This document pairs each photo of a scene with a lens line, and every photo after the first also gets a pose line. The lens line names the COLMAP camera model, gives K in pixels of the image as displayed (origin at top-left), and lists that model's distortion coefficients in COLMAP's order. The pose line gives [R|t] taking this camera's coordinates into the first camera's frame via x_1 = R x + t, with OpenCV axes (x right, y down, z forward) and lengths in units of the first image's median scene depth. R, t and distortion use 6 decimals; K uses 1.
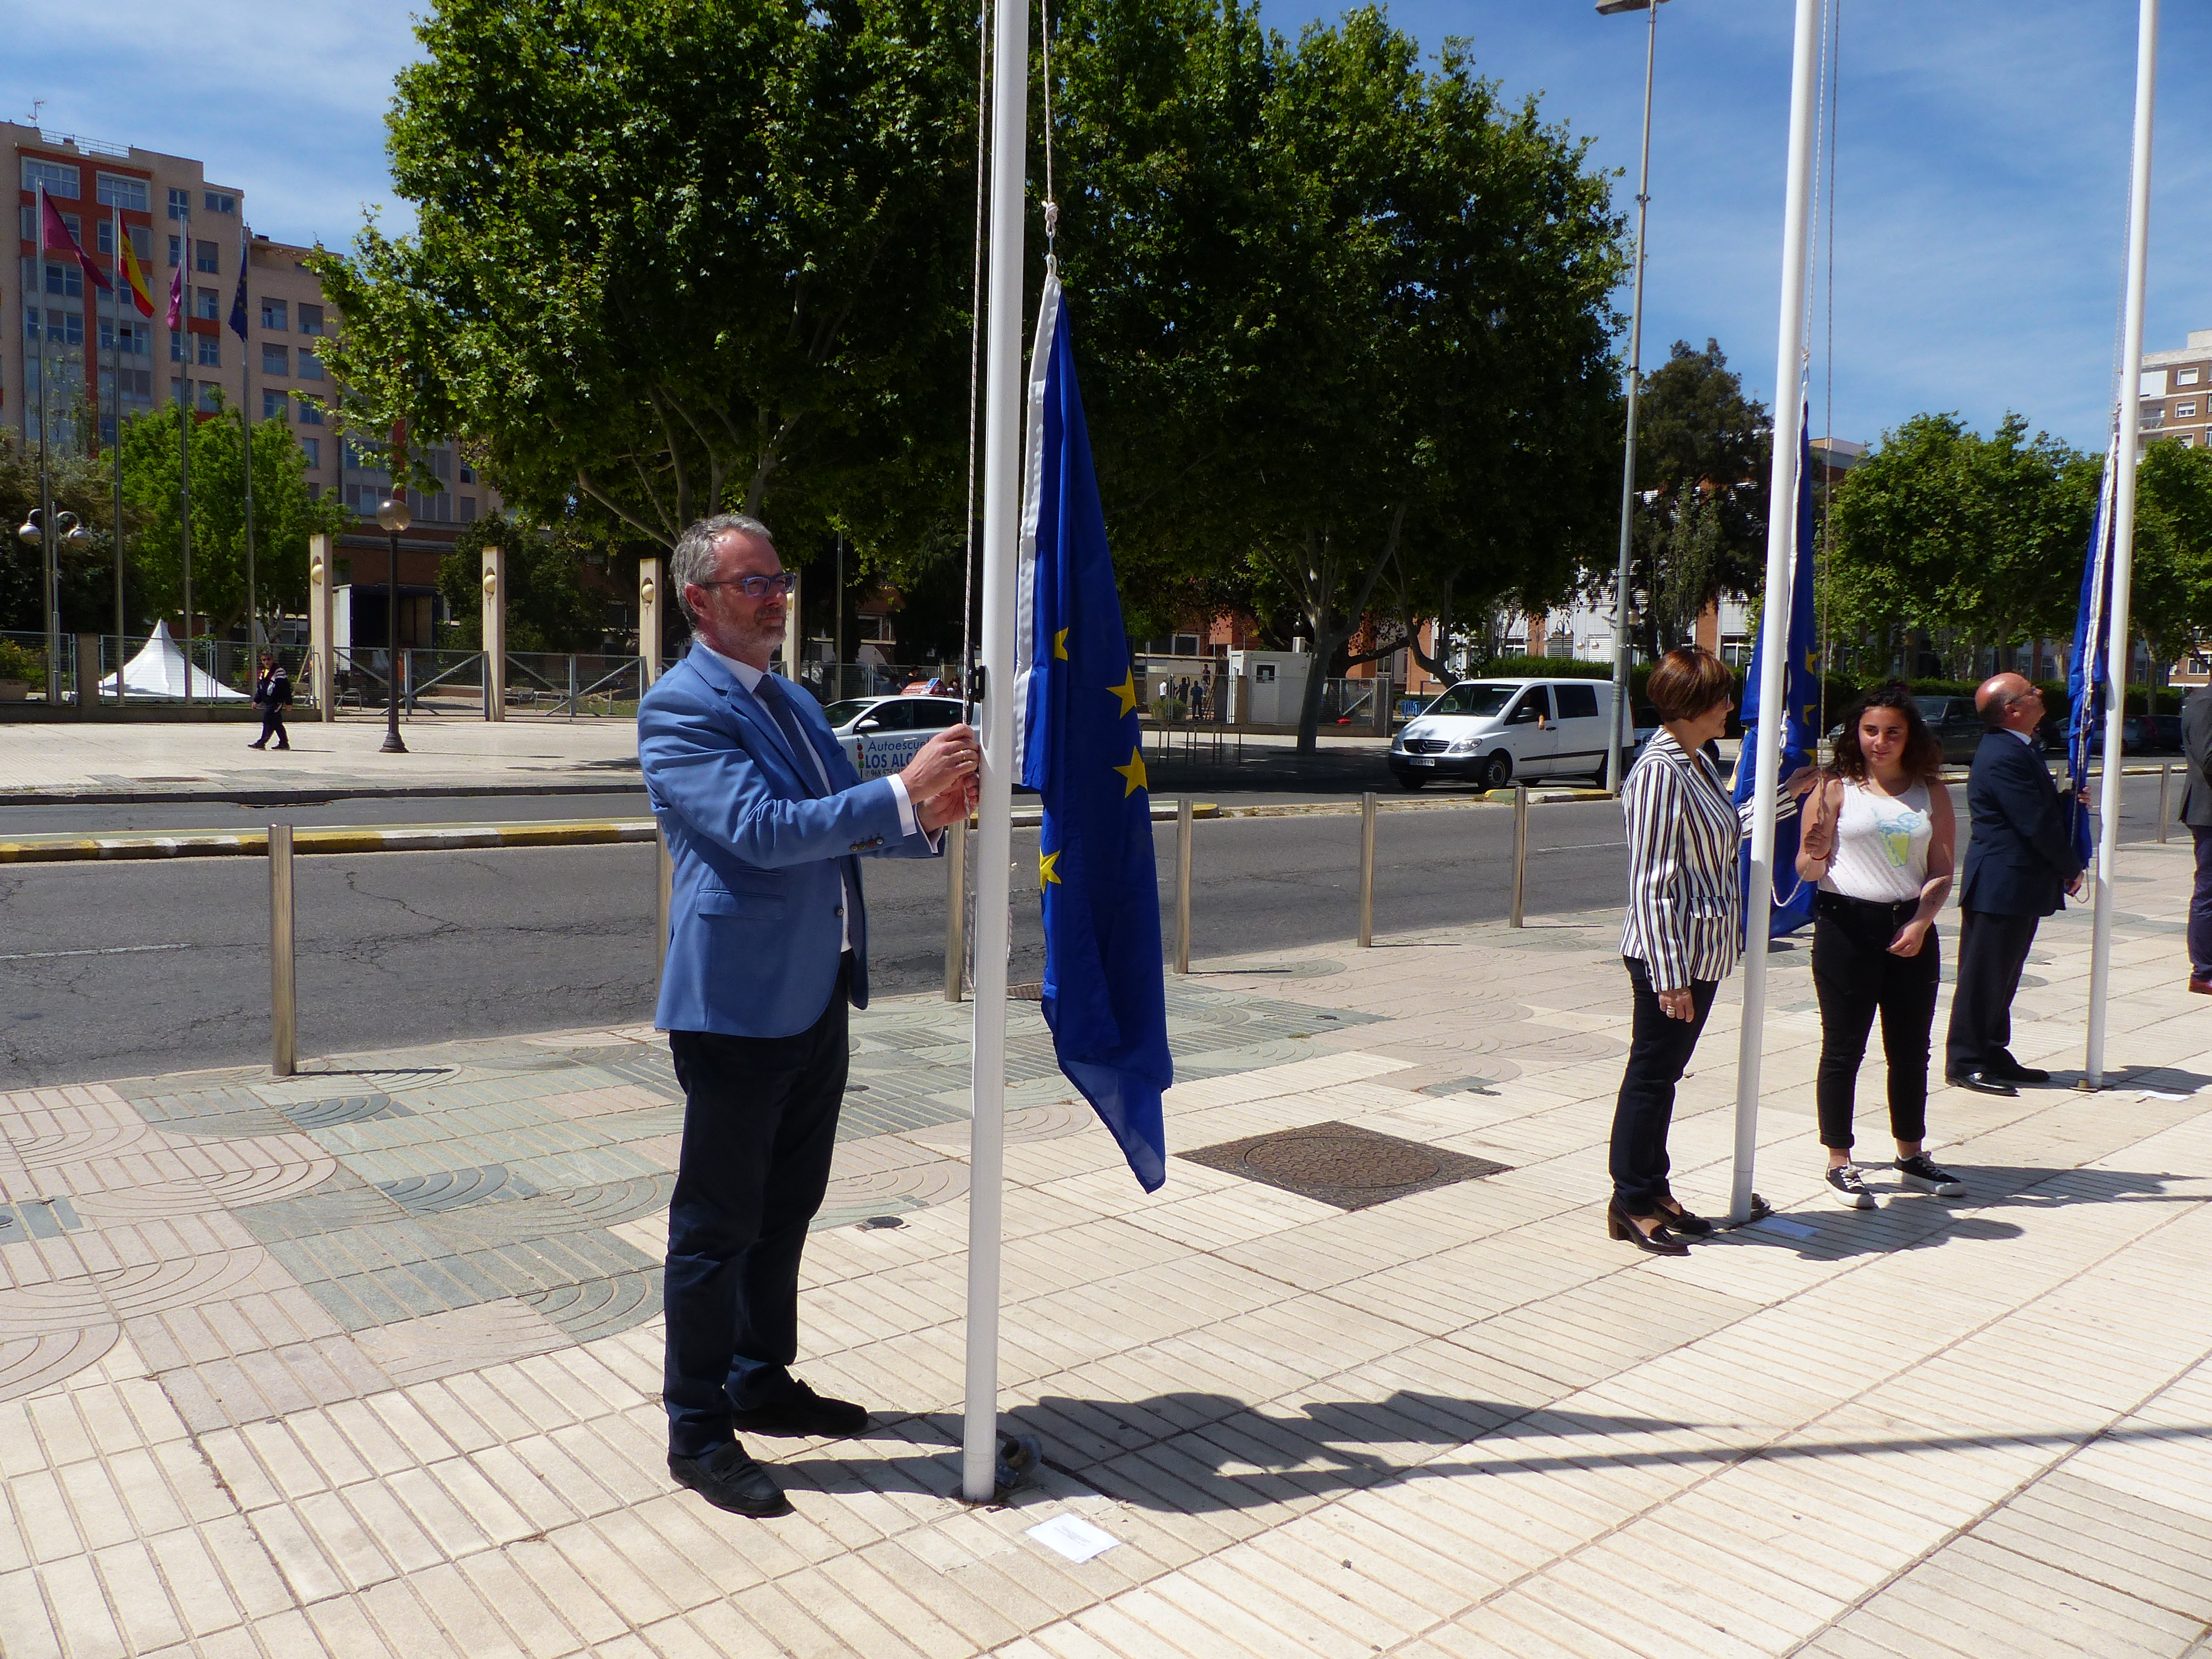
lens RADIAL K [[1635.6, 0, 1106.0], [0, 1635.6, 829.5], [0, 0, 1]] dist [-0.005078, -0.008937]
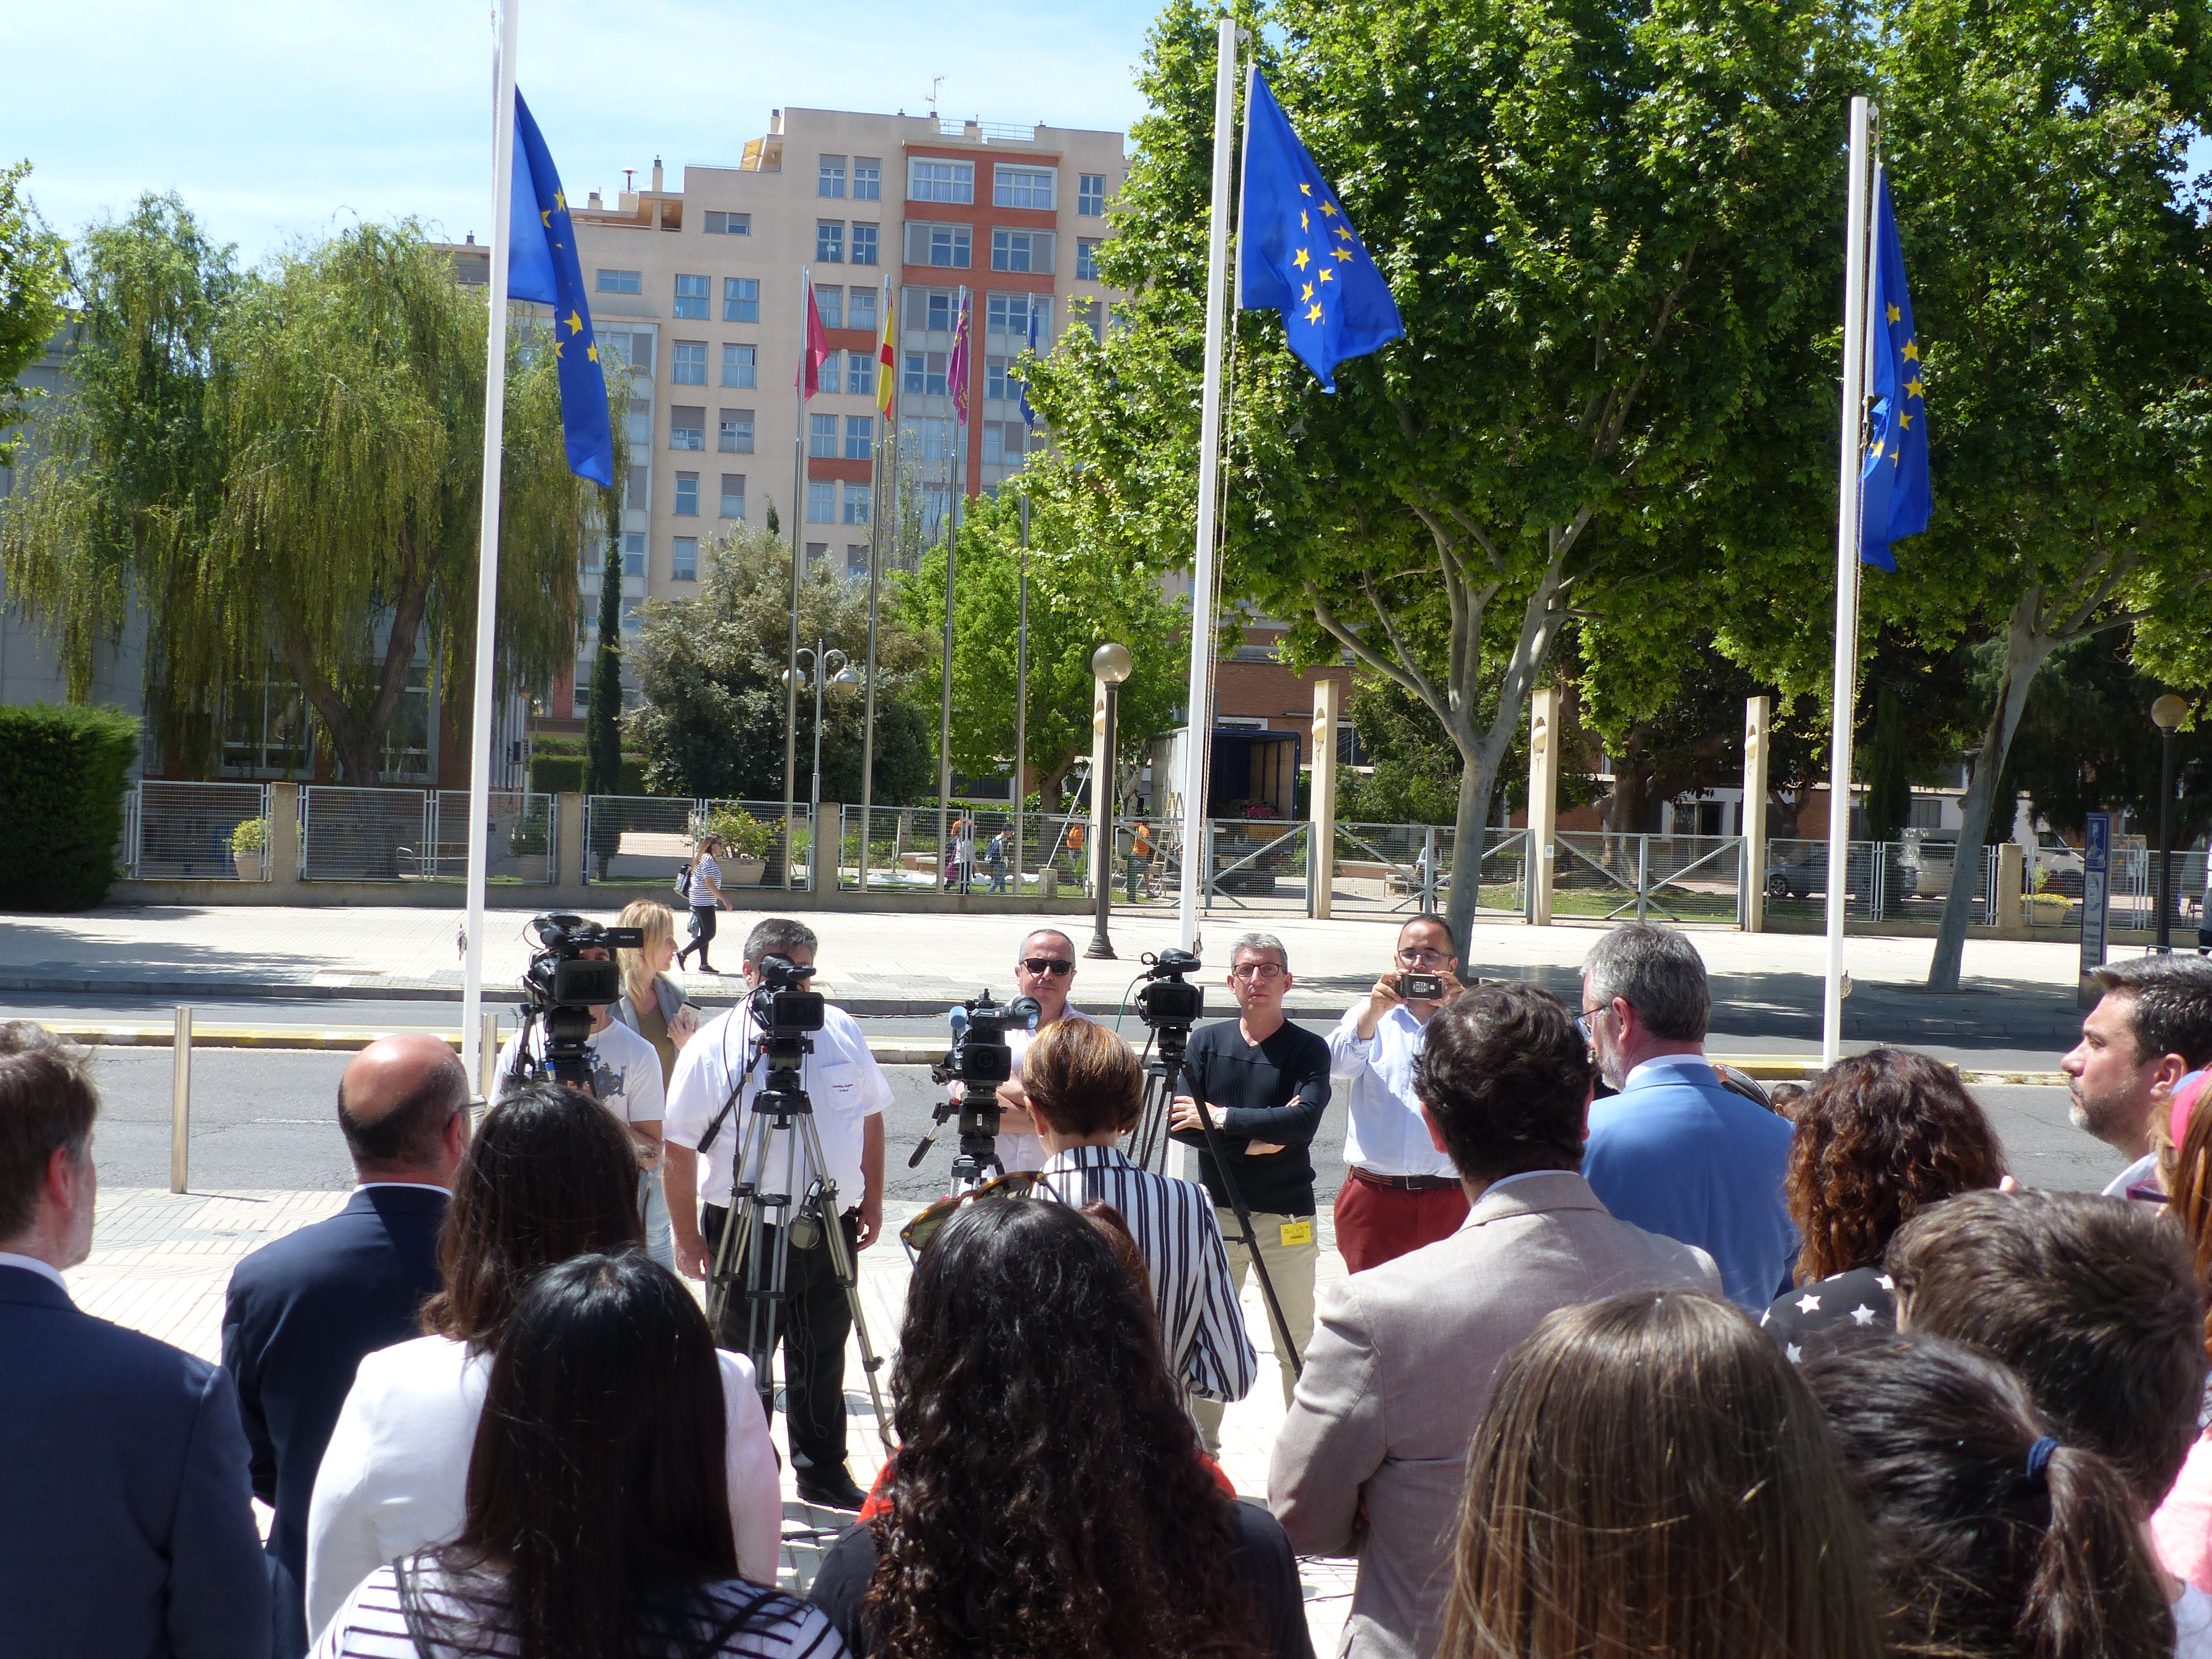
lens RADIAL K [[2867.4, 0, 1106.0], [0, 2867.4, 829.5], [0, 0, 1]] dist [-0.014439, -0.076057]
pose [[0.857925, 0.005637, -0.513745, 0.207033], [-0.053599, 0.995466, -0.078584, -0.001498], [0.510972, 0.094955, 0.854336, -0.138515]]
